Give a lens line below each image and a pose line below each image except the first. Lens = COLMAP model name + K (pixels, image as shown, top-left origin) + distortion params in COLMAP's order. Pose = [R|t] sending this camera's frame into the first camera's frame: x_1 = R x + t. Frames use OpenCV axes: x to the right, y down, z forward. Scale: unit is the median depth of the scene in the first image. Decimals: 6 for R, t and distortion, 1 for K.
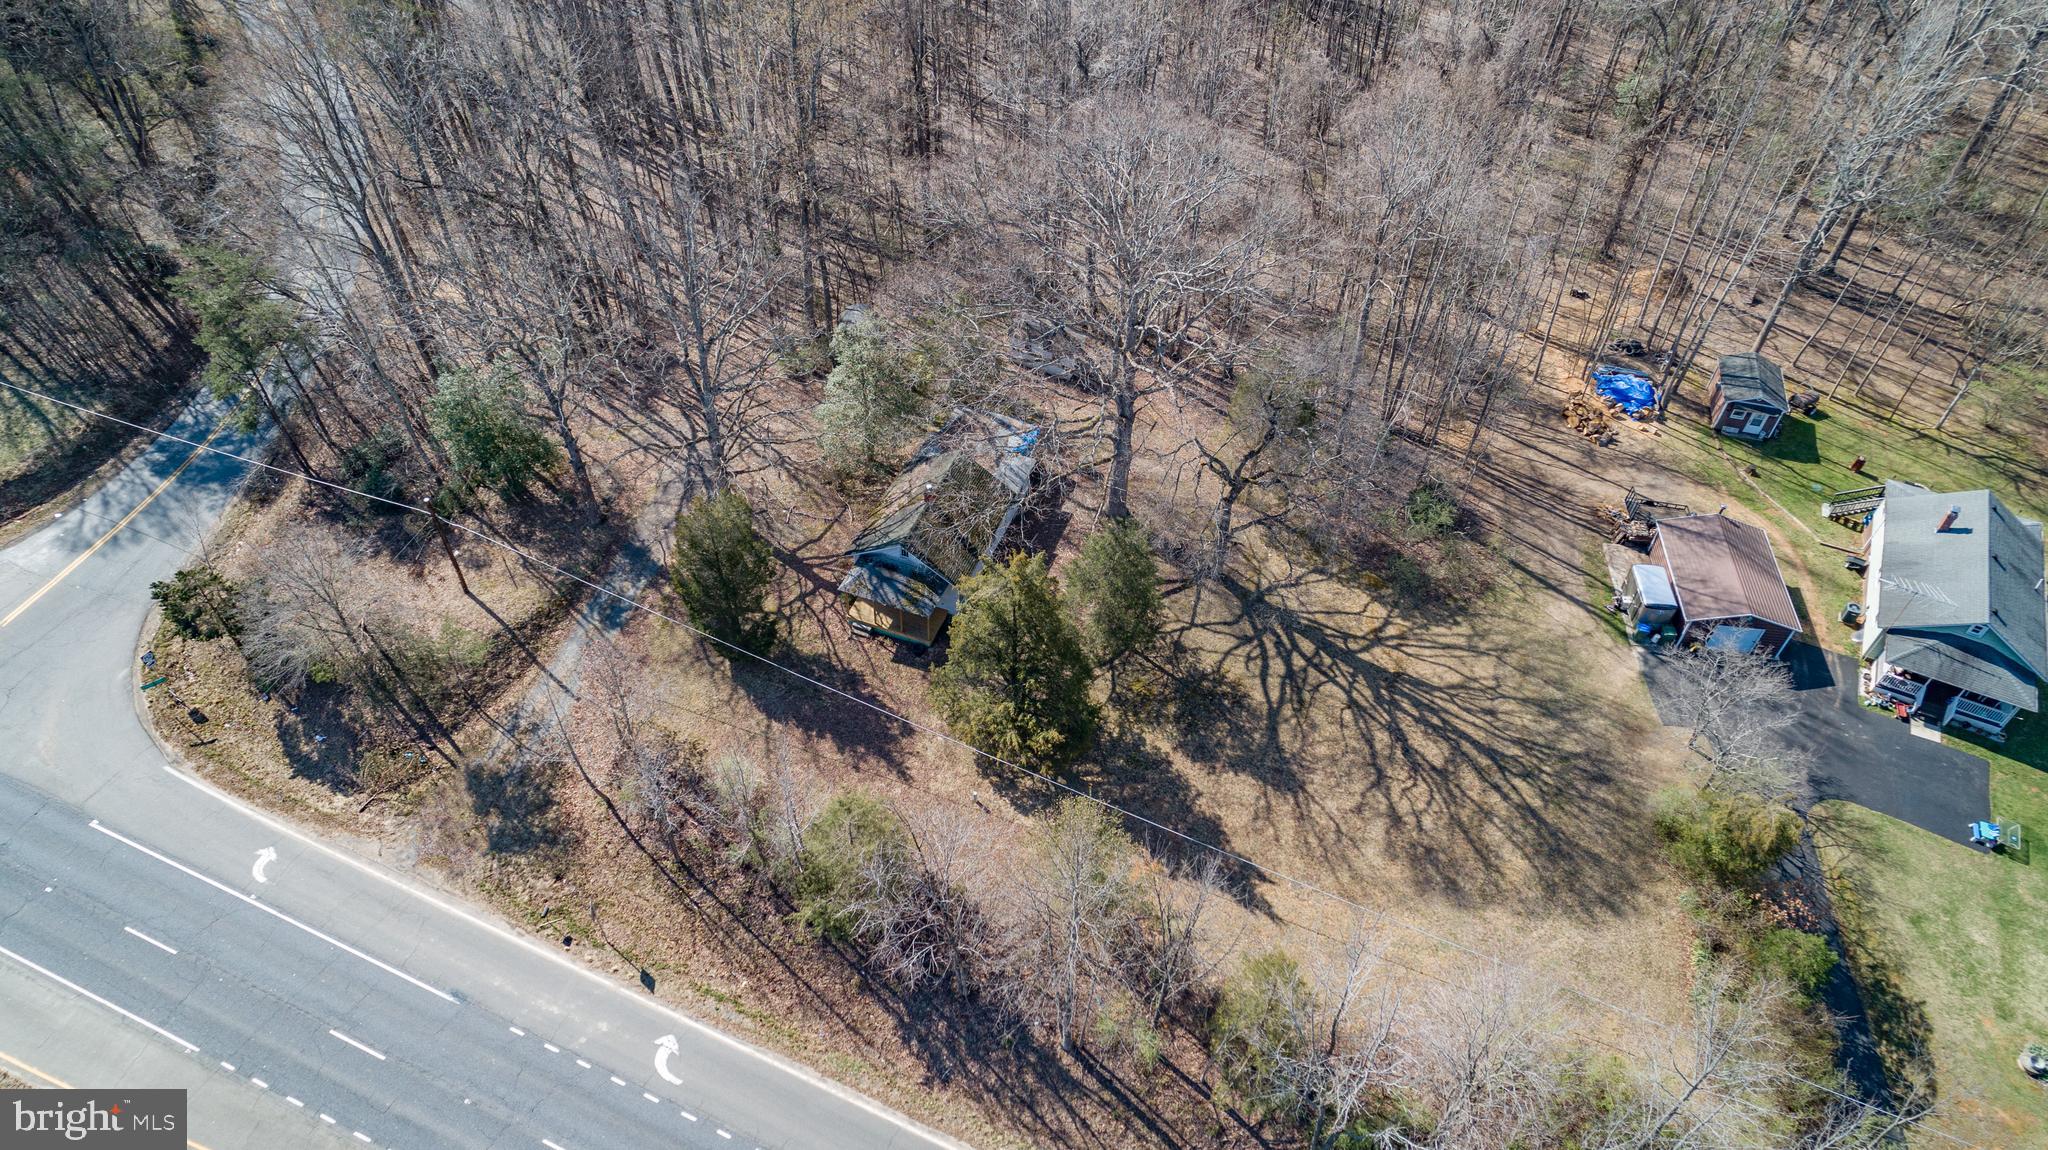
lens RADIAL K [[1373.2, 0, 1022.1], [0, 1373.2, 571.9], [0, 0, 1]] dist [0.020996, 0.009551]
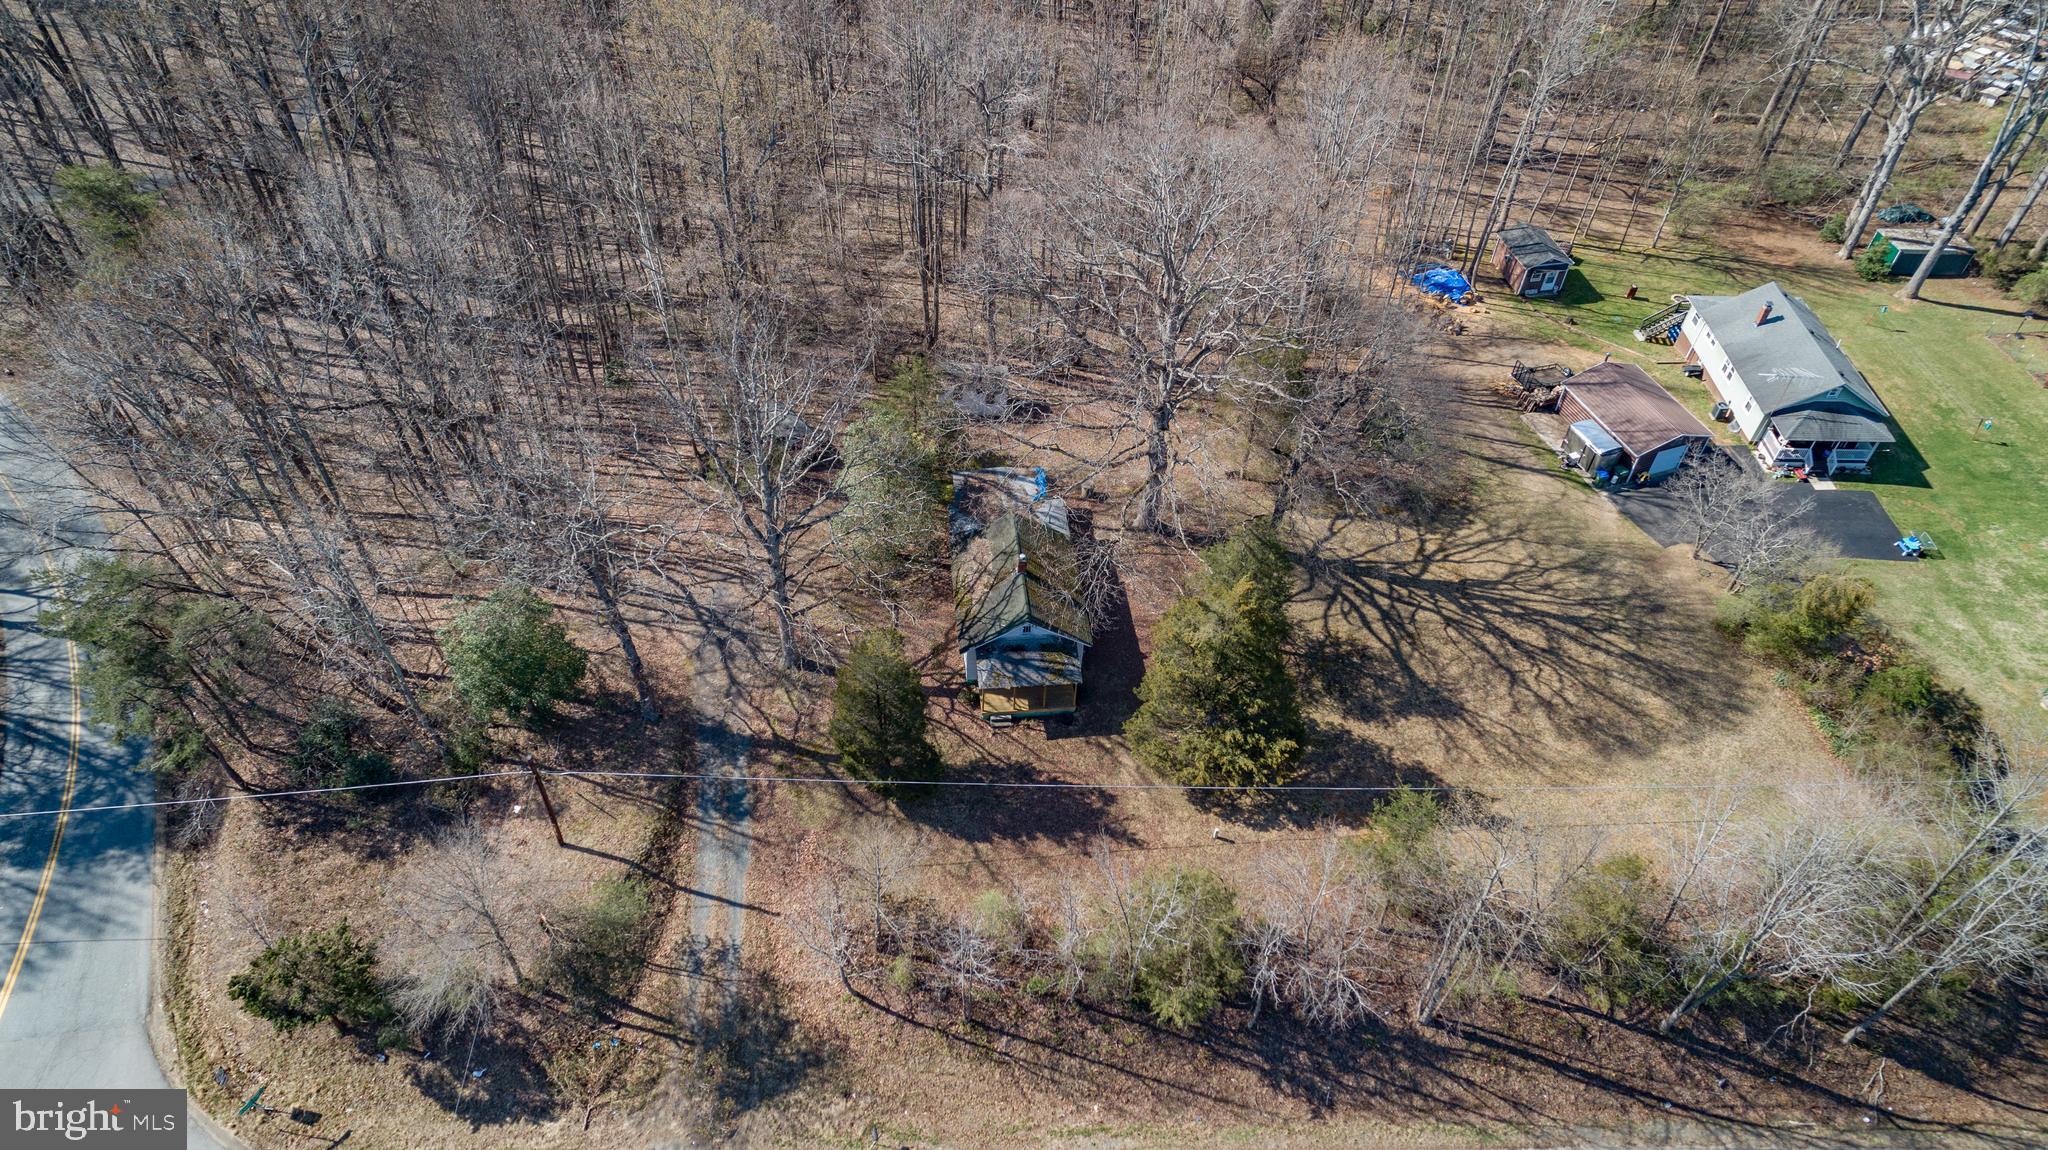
lens RADIAL K [[1369.4, 0, 1022.1], [0, 1369.4, 575.7], [0, 0, 1]] dist [0.024776, 0.006657]
pose [[0.890532, -0.324301, 0.319031, -0.382396], [0.322626, 0.944643, 0.059678, -0.107673], [-0.320725, 0.049783, 0.945863, 0.089434]]
